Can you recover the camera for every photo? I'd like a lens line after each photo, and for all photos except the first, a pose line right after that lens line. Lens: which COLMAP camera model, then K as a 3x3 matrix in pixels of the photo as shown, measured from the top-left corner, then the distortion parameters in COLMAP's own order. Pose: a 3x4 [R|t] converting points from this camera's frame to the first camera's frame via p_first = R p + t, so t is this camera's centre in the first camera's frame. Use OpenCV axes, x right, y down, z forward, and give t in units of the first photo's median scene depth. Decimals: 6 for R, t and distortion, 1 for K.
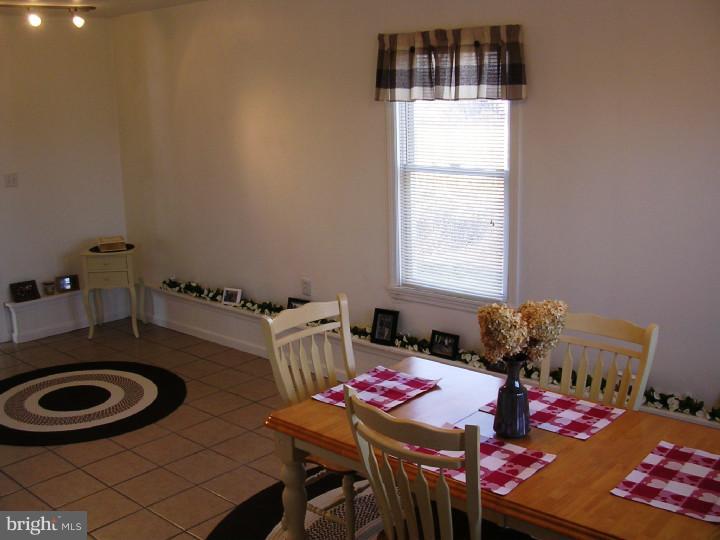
lens RADIAL K [[816.0, 0, 358.3], [0, 816.0, 271.0], [0, 0, 1]] dist [-0.167821, 0.057846]
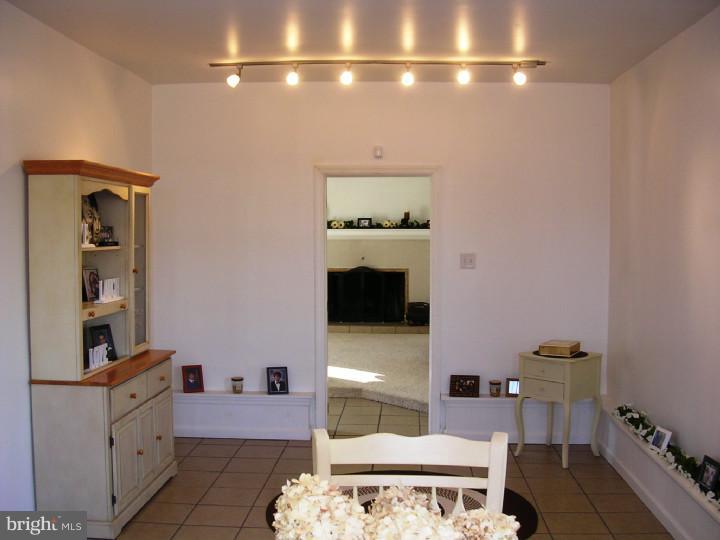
lens RADIAL K [[816.0, 0, 358.3], [0, 816.0, 271.0], [0, 0, 1]] dist [-0.167821, 0.057846]
pose [[0.630129, 0.066759, -0.773615, 0.202887], [-0.192050, 0.978743, -0.071969, -0.012693], [0.752366, 0.193923, 0.629556, 0.321538]]
